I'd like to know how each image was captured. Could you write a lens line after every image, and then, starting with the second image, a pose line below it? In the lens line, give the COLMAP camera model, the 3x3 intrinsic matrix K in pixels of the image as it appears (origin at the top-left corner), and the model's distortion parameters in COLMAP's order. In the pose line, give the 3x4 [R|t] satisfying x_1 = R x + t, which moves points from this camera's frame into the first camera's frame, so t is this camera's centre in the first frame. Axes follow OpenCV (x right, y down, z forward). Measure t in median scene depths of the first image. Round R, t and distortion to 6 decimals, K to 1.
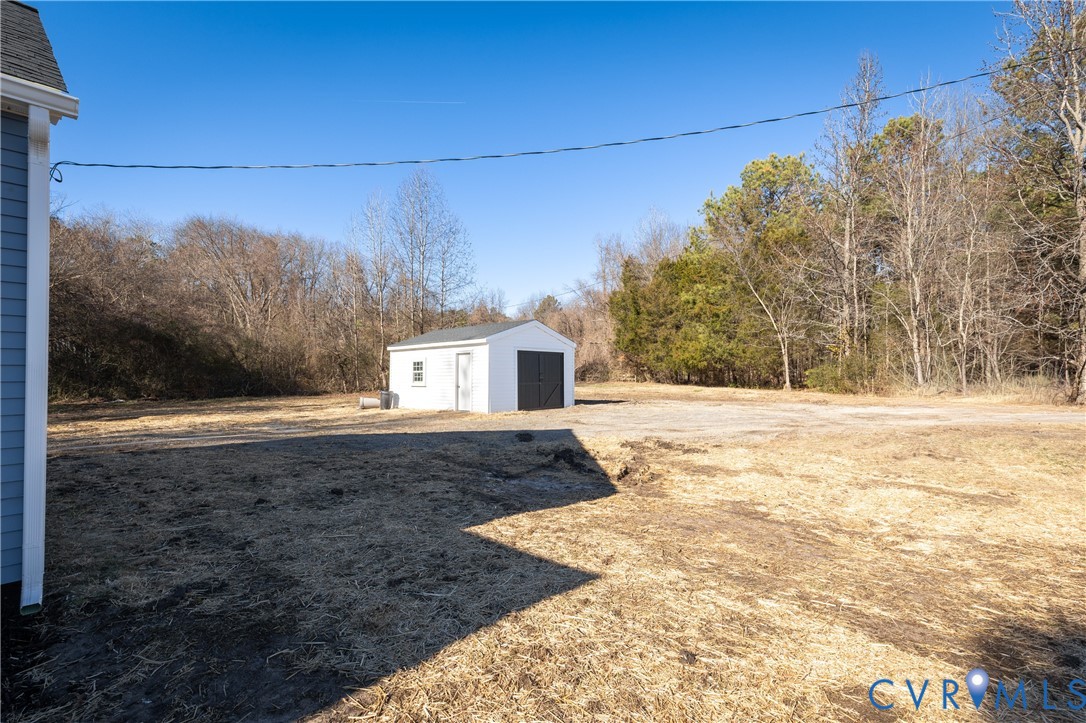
lens RADIAL K [[493.6, 0, 551.7], [0, 493.6, 365.8], [0, 0, 1]] dist [-0.000373, -0.000031]
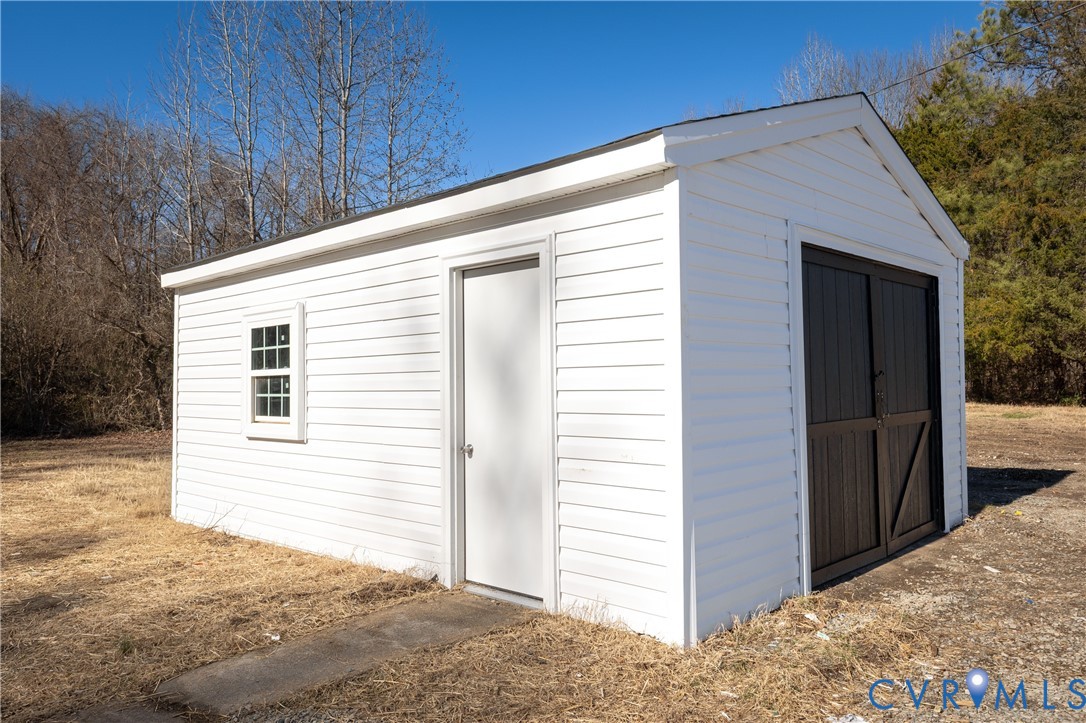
lens RADIAL K [[799.5, 0, 543.0], [0, 799.5, 361.5], [0, 0, 1]] dist [-0.001090, -0.000284]
pose [[0.999327, -0.010633, -0.035118, -0.136216], [0.010474, 0.999934, -0.004727, 0.009928], [0.035166, 0.004356, 0.999372, 0.641303]]
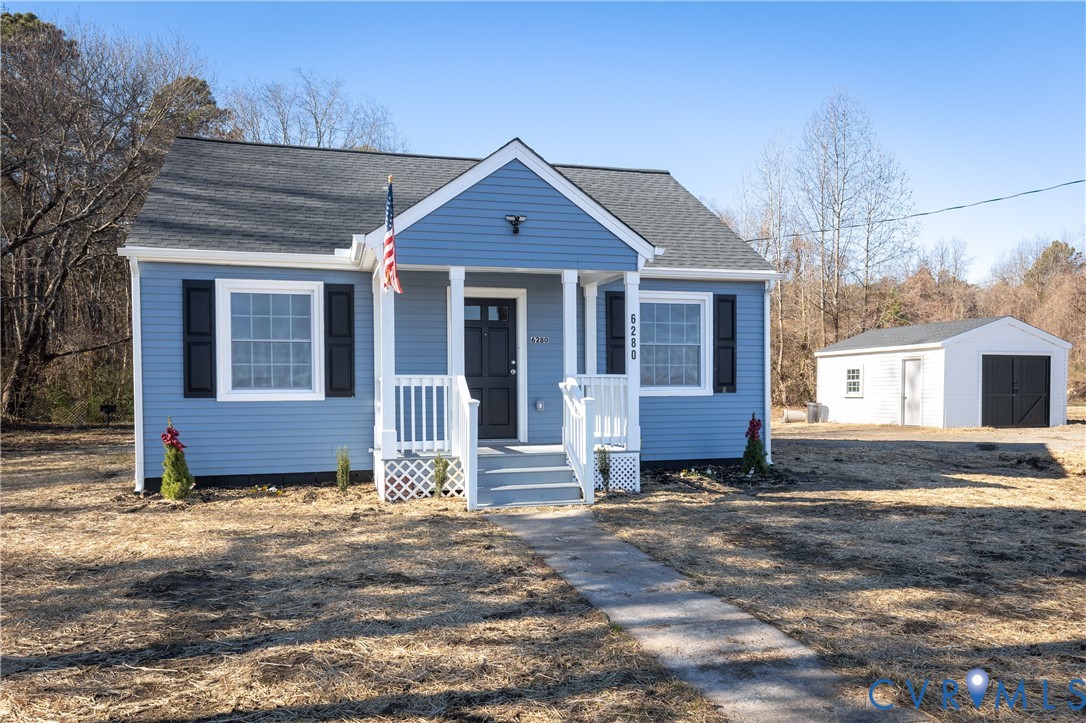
lens RADIAL K [[815.3, 0, 545.6], [0, 815.3, 412.9], [0, 0, 1]] dist [0.000377, -0.003141]
pose [[0.842969, 0.020344, -0.537578, 0.044861], [0.006732, 0.998807, 0.048356, -0.004362], [0.537920, -0.044381, 0.841827, -0.494888]]
